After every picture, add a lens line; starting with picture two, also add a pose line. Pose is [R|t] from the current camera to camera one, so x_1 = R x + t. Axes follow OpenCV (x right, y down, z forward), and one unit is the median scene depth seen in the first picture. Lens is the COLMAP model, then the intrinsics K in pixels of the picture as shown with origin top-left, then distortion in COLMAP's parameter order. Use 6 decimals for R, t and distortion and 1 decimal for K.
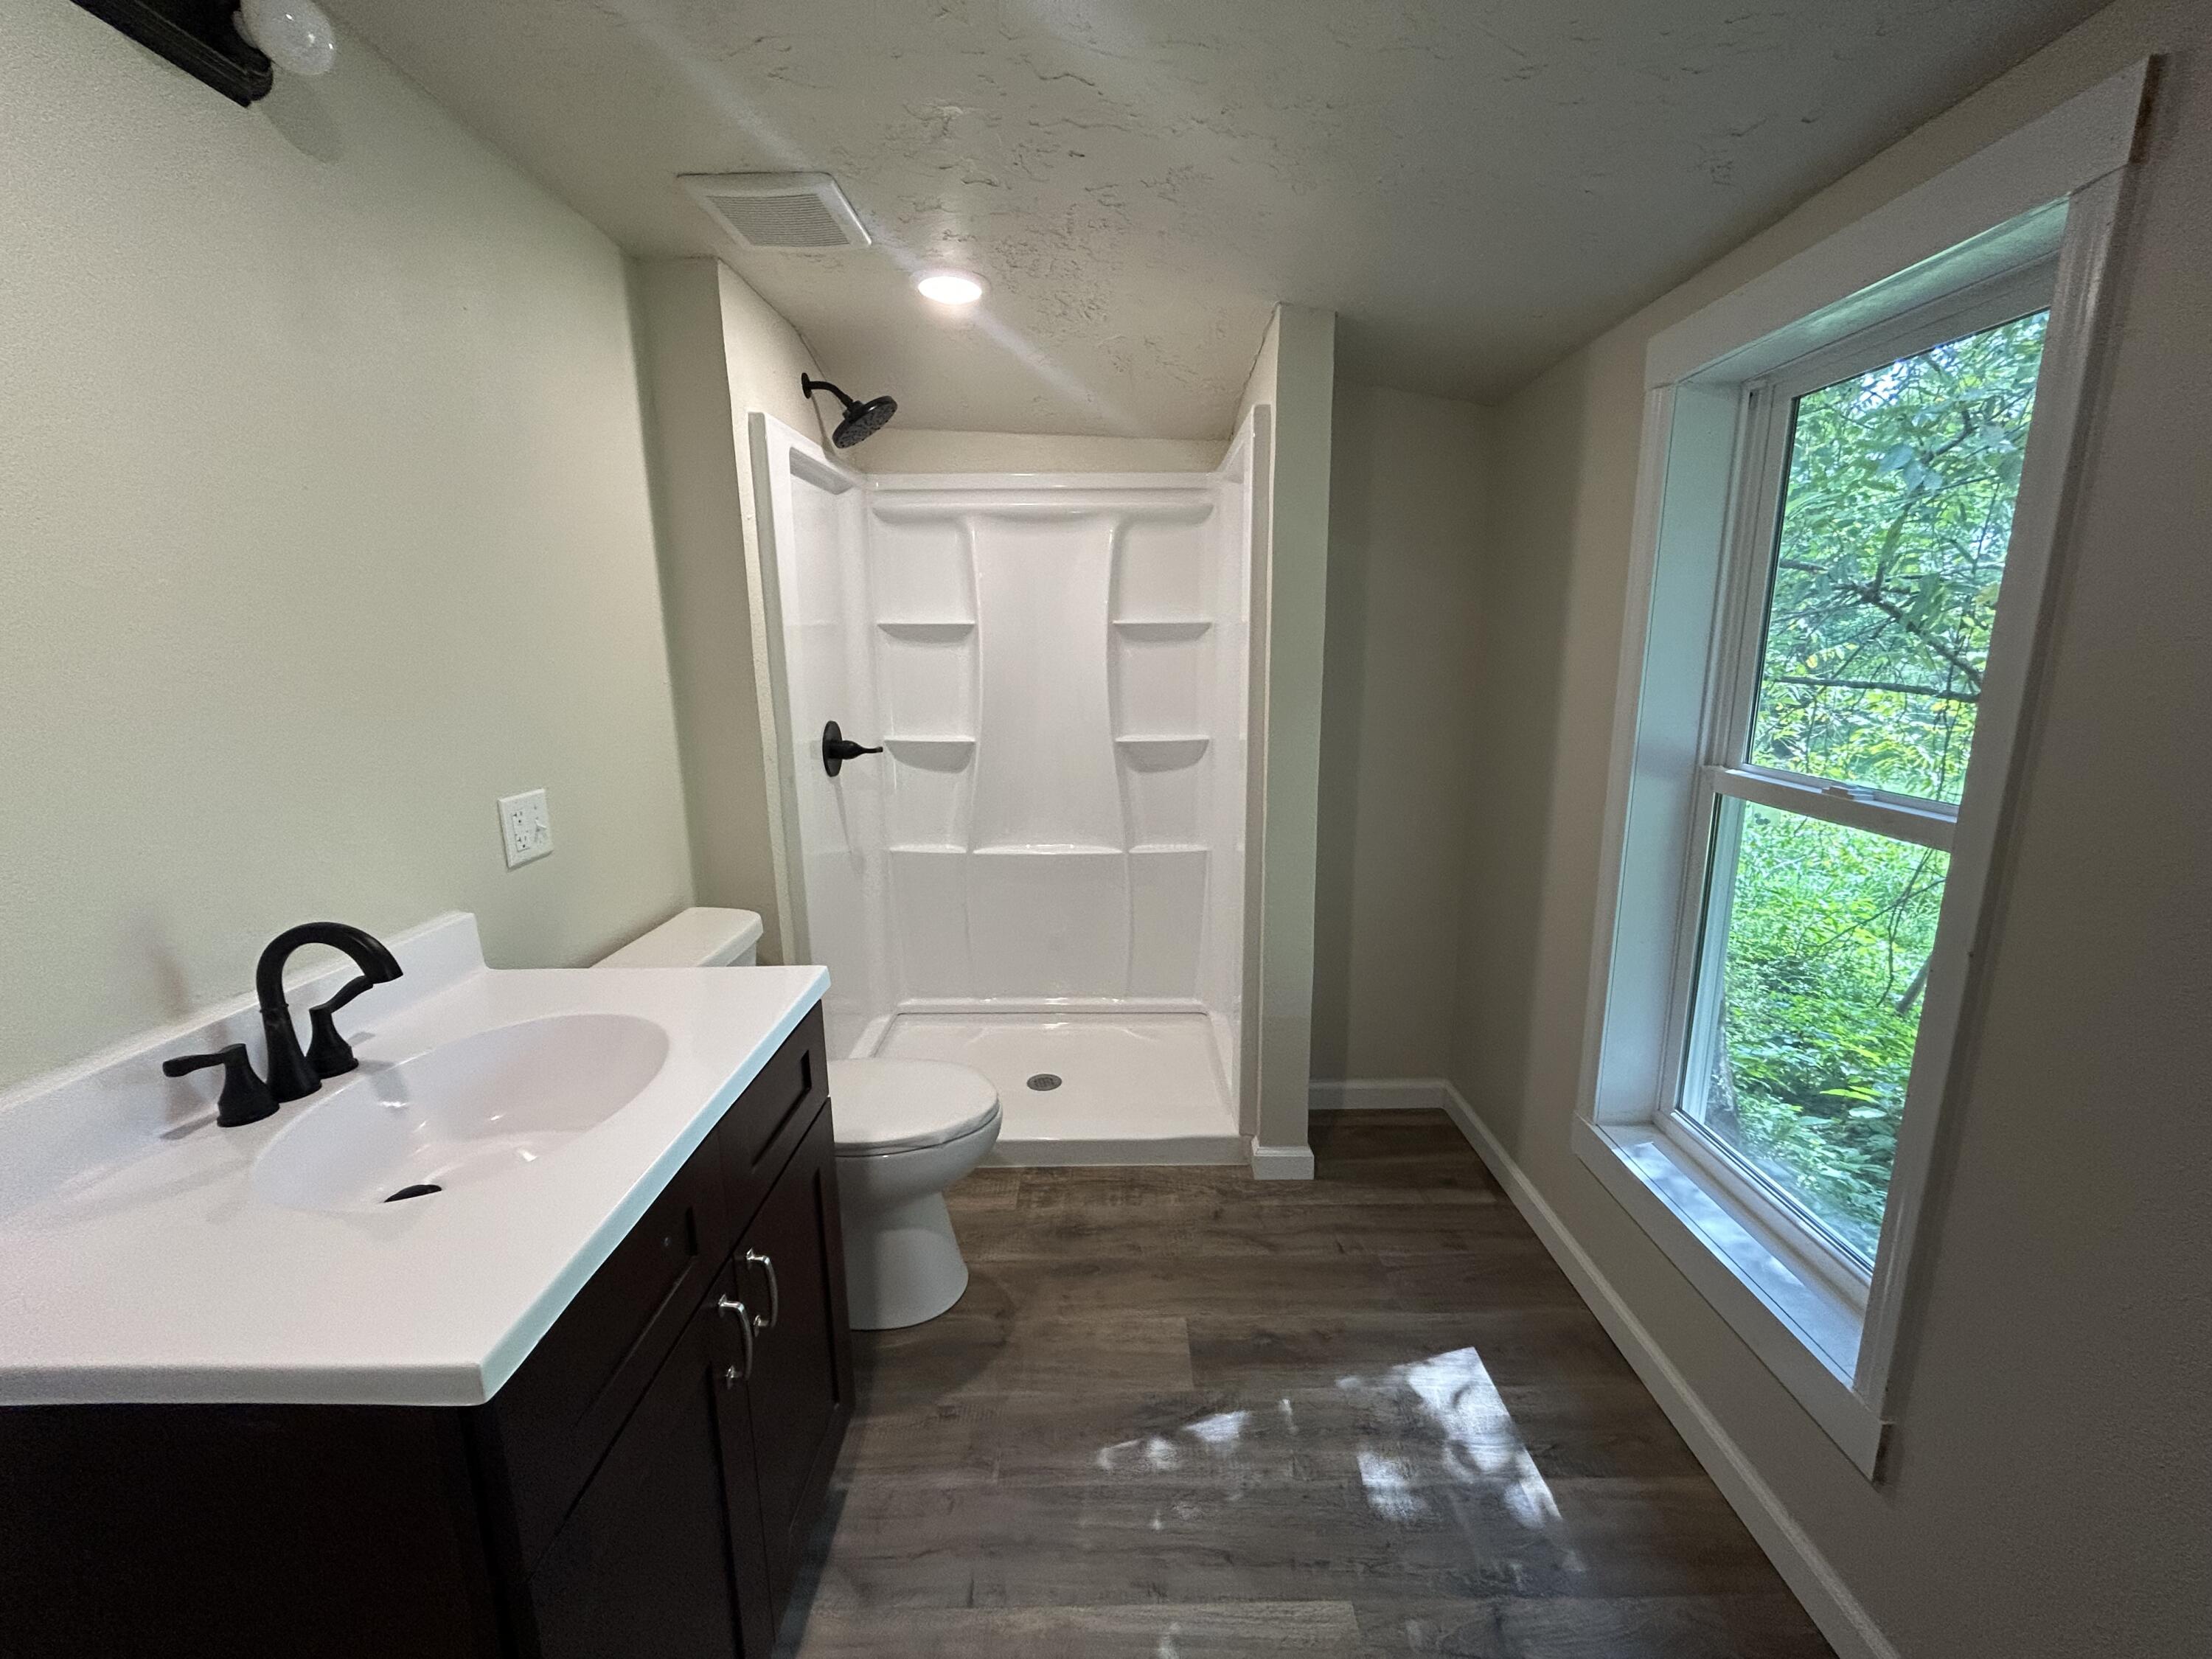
lens RADIAL K [[907.2, 0, 1106.0], [0, 907.2, 829.5], [0, 0, 1]] dist [-0.000454, 0.000853]
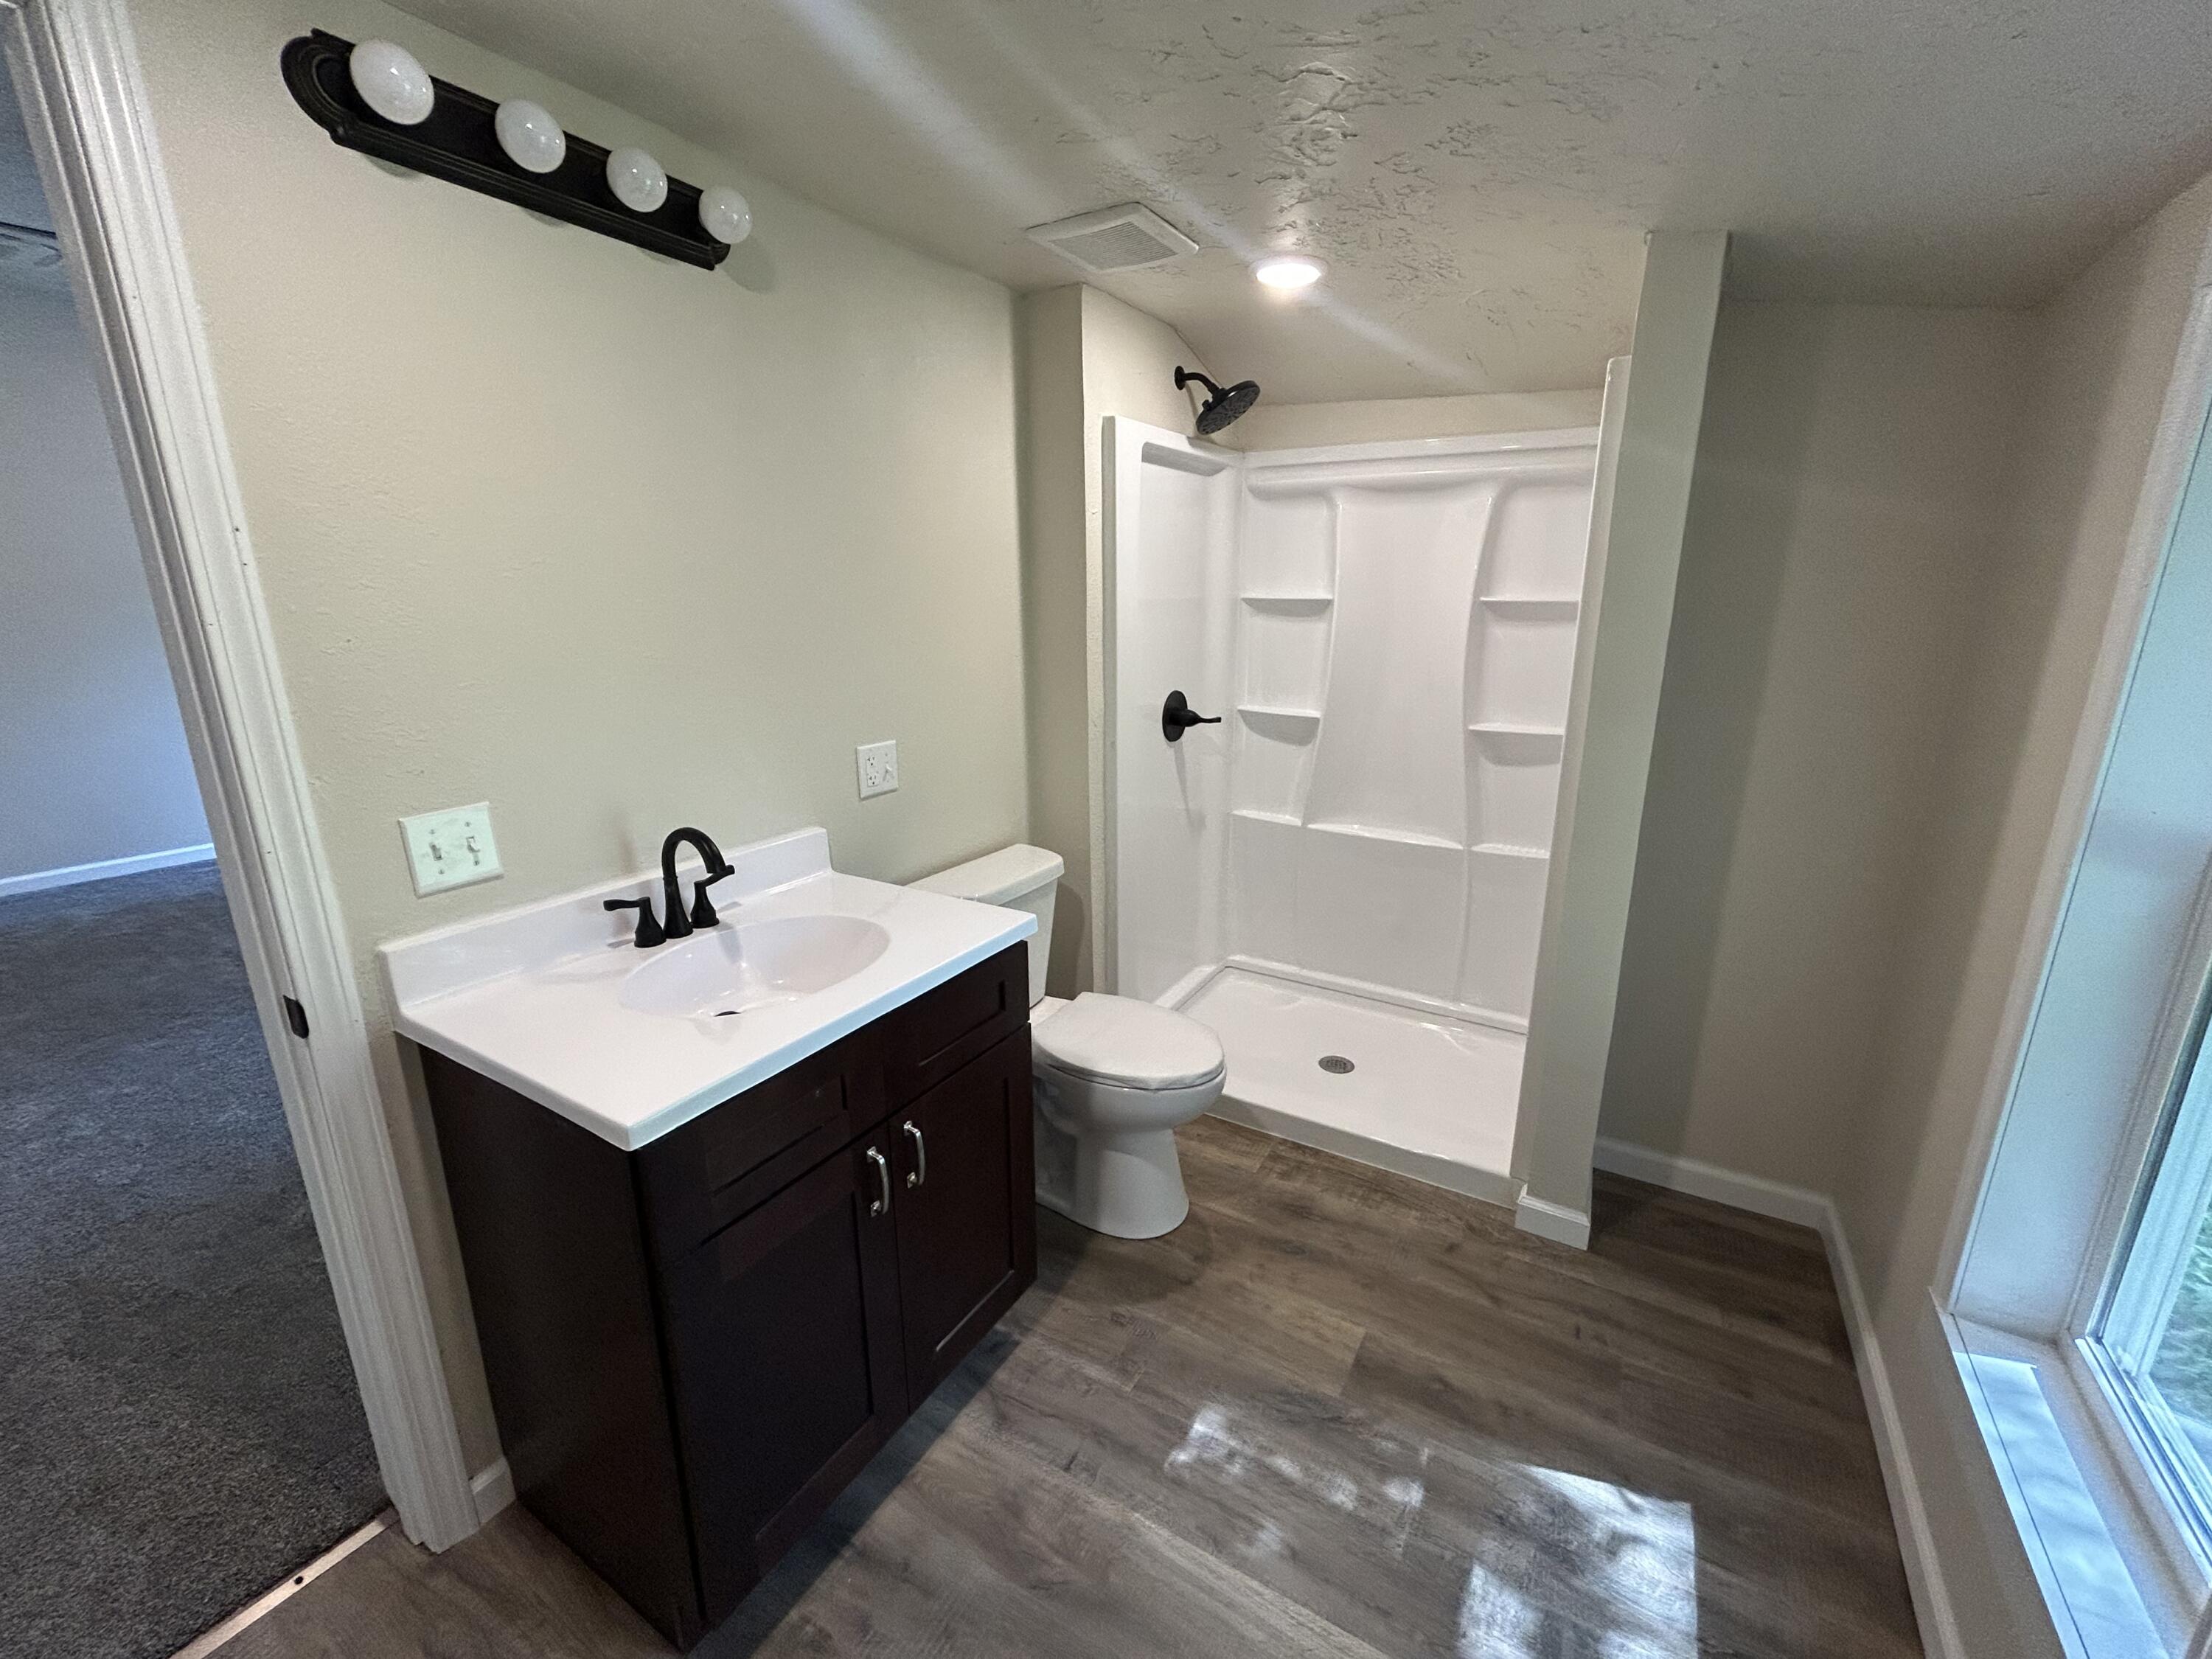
lens RADIAL K [[907.2, 0, 1106.0], [0, 907.2, 829.5], [0, 0, 1]] dist [-0.000454, 0.000853]
pose [[0.858547, 0.138978, -0.493541, 0.229158], [-0.110325, 0.990091, 0.086886, -0.049185], [0.500726, -0.020145, 0.865372, 0.015575]]
